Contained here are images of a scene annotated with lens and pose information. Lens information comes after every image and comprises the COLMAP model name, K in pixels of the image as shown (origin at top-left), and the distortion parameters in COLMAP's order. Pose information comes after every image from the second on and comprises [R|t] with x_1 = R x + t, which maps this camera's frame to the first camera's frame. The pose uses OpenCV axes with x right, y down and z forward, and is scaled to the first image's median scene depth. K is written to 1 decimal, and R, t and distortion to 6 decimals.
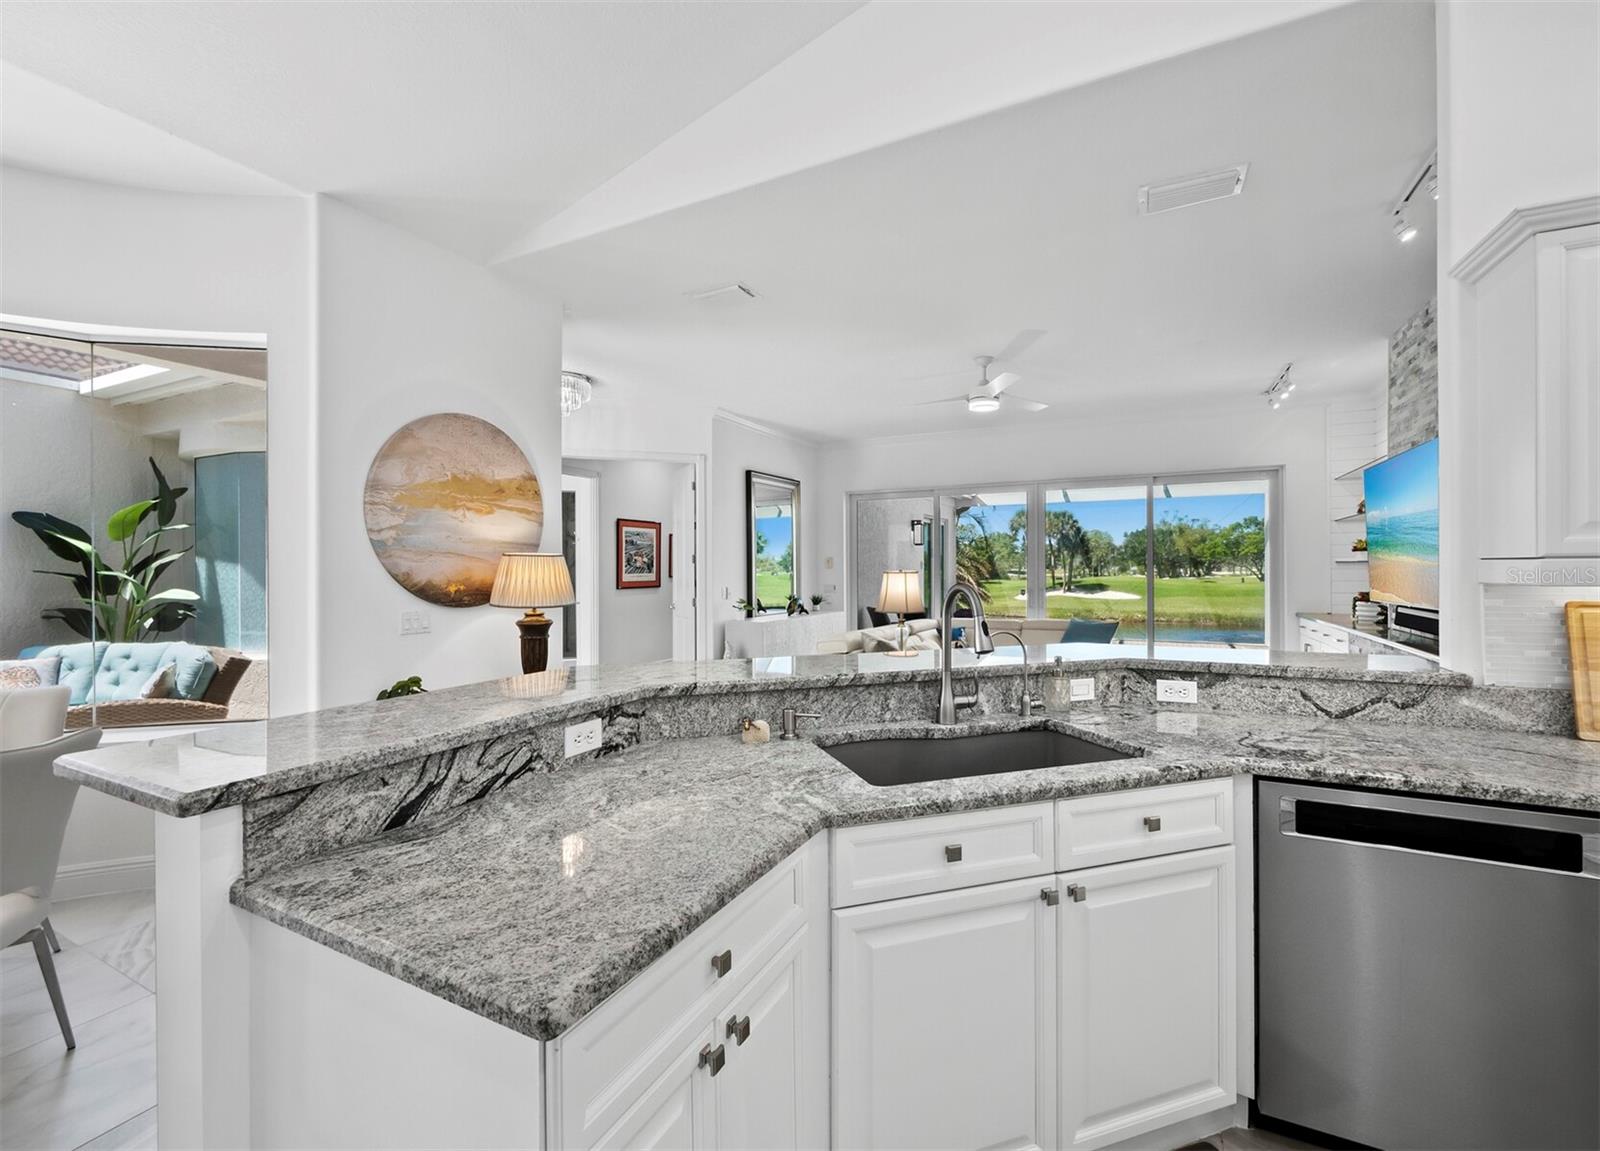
lens RADIAL K [[670.5, 0, 814.7], [0, 670.5, 568.6], [0, 0, 1]] dist [-0.002433, -0.001253]
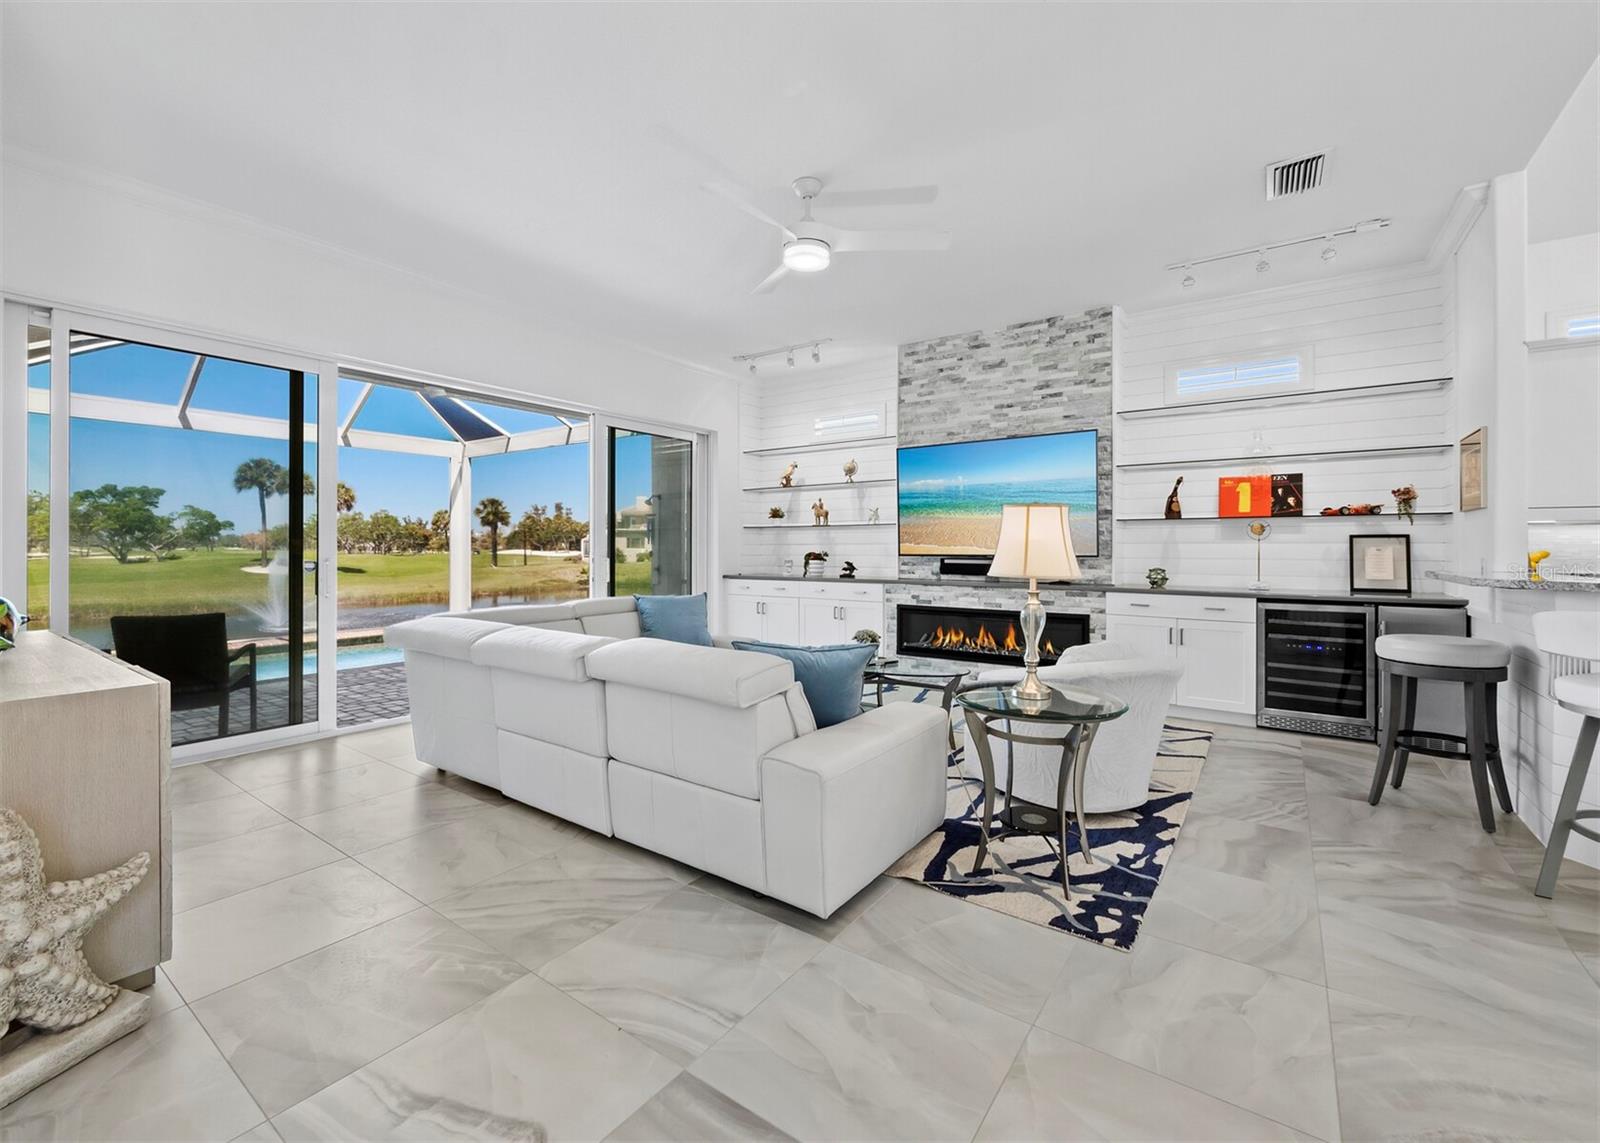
lens RADIAL K [[670.5, 0, 795.5], [0, 670.5, 547.1], [0, 0, 1]] dist [-0.002433, -0.001253]
pose [[0.164571, 0.004397, 0.986355, -0.355107], [-0.001627, 0.999990, -0.004186, 0.032500], [-0.986364, -0.000916, 0.164577, 0.856728]]
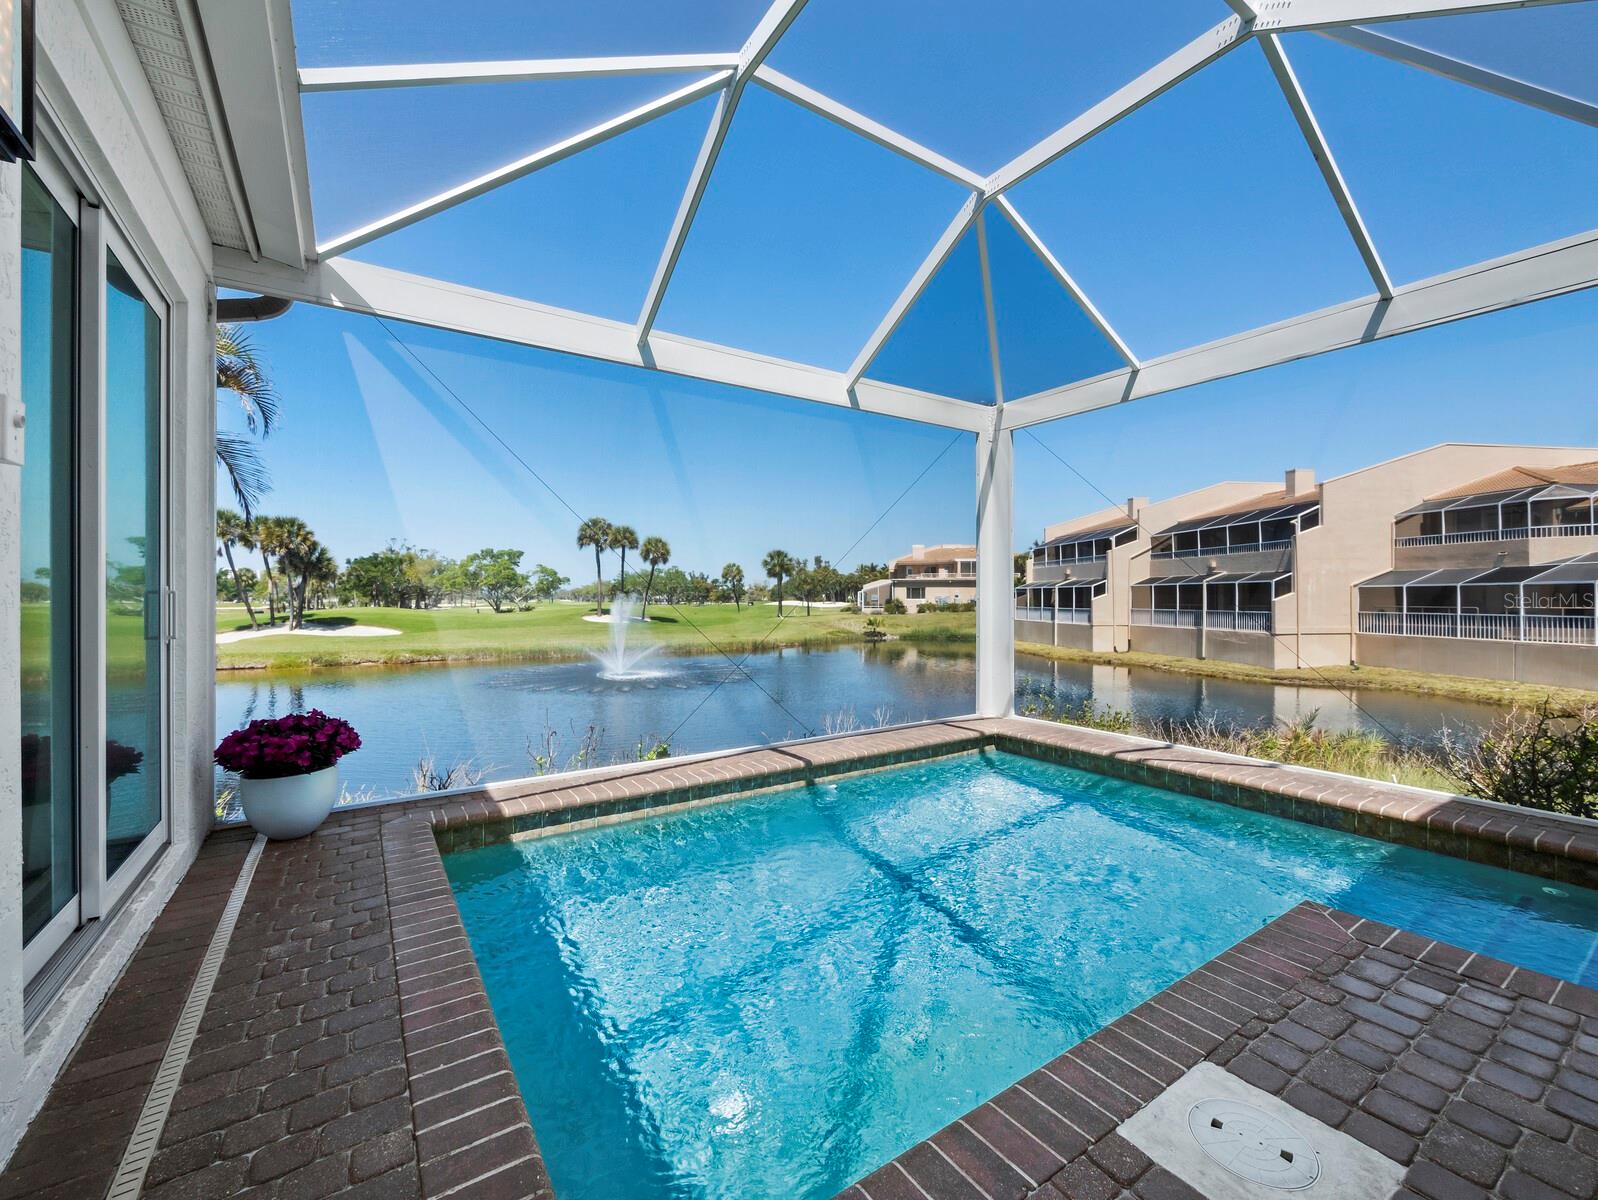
lens RADIAL K [[674.0, 0, 792.4], [0, 674.0, 599.1], [0, 0, 1]] dist [-0.007381, 0.001030]
pose [[0.512509, 0.002321, 0.858679, 0.303865], [0.000194, 0.999996, -0.002818, 0.050995], [-0.858682, 0.001611, 0.512507, 1.915346]]
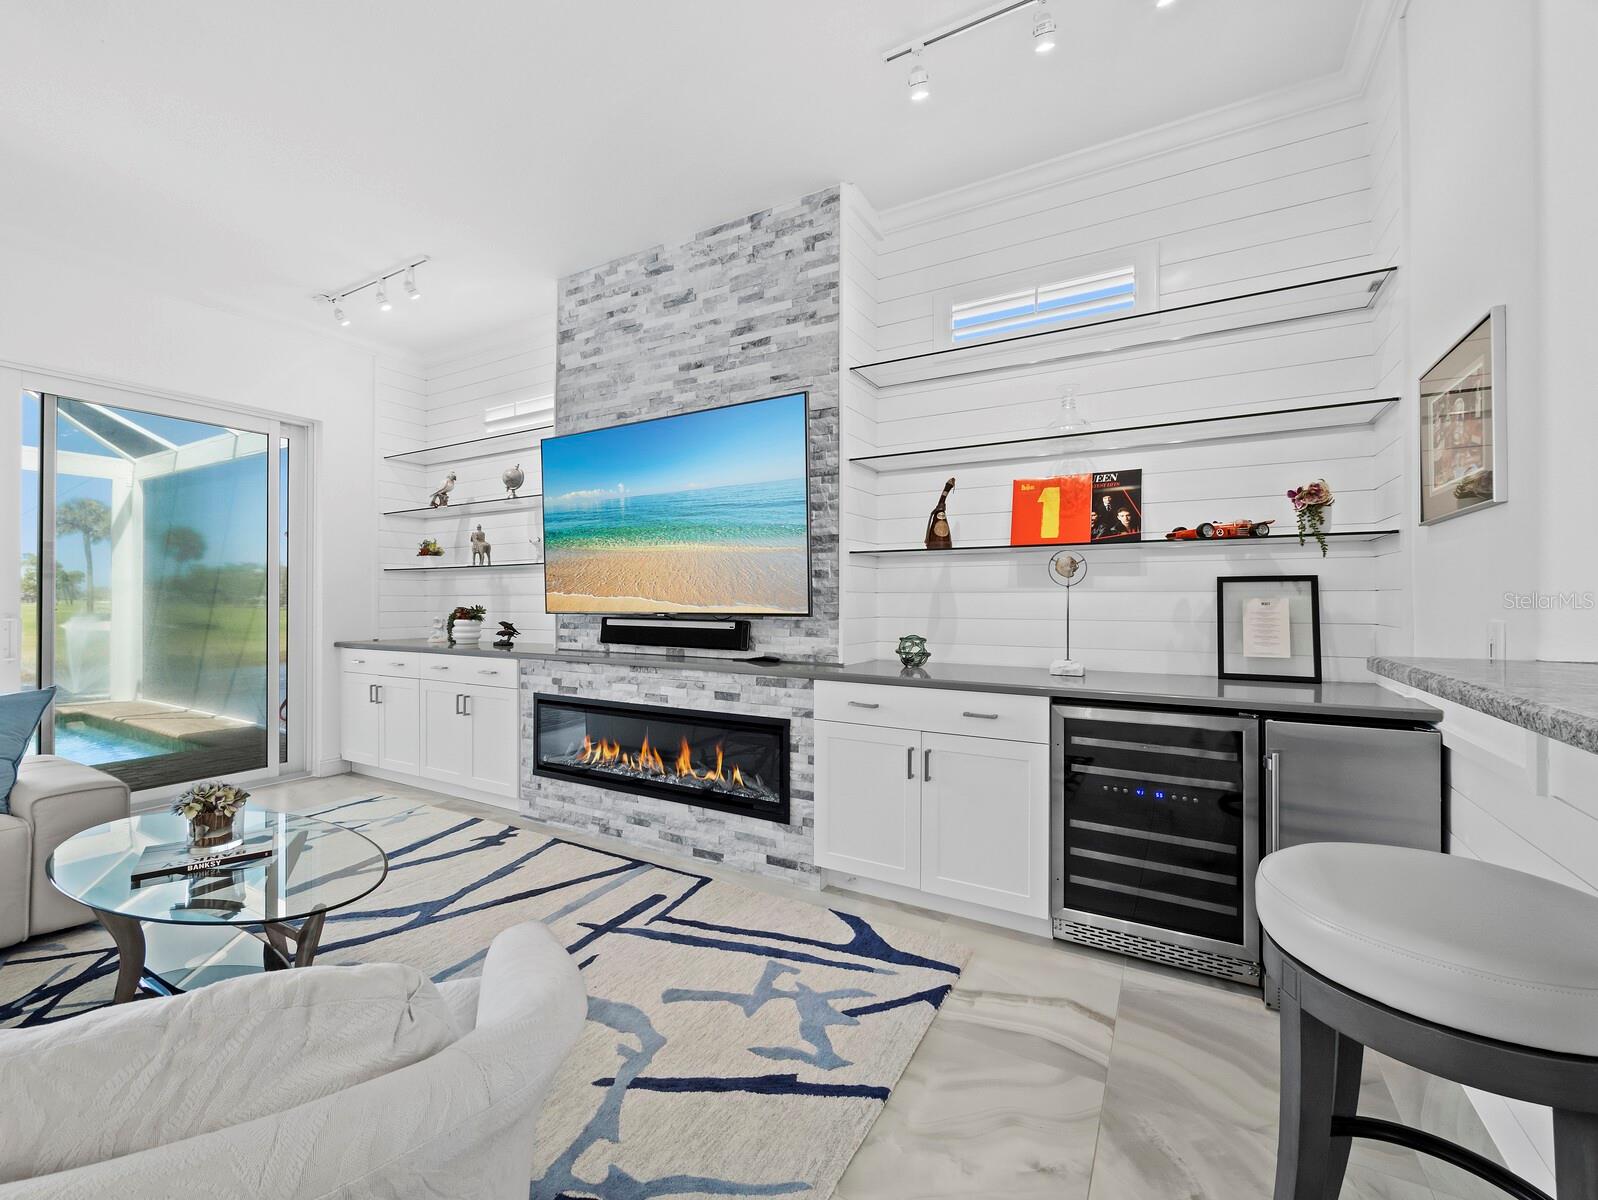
lens RADIAL K [[674.0, 0, 791.4], [0, 674.0, 596.5], [0, 0, 1]] dist [-0.007381, 0.001030]
pose [[0.066964, 0.009872, 0.997707, 0.079925], [-0.000954, 0.999951, -0.009830, 0.031147], [-0.997755, -0.000293, 0.066970, 0.586455]]
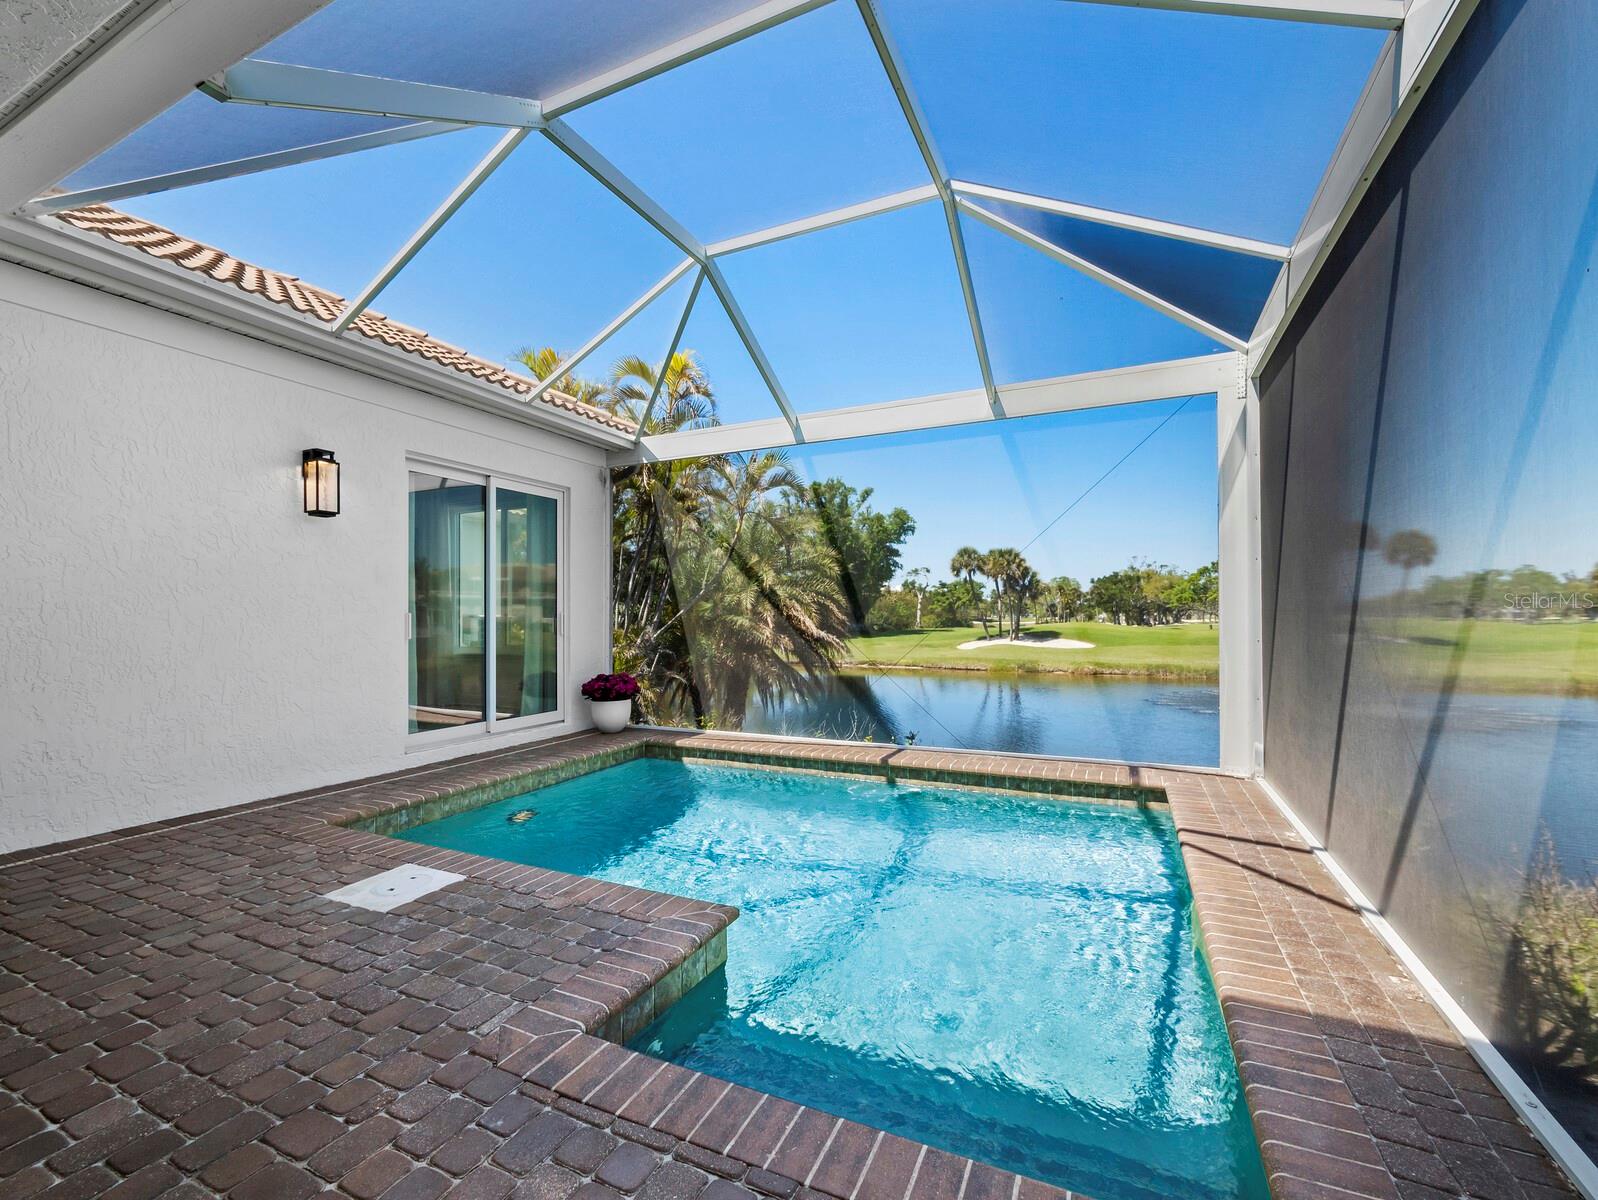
lens RADIAL K [[674.0, 0, 800.6], [0, 674.0, 614.8], [0, 0, 1]] dist [-0.007381, 0.001030]
pose [[0.999826, -0.002190, 0.018525, 0.919871], [0.002257, 0.999991, -0.003578, 0.043056], [-0.018517, 0.003619, 0.999822, 1.334738]]
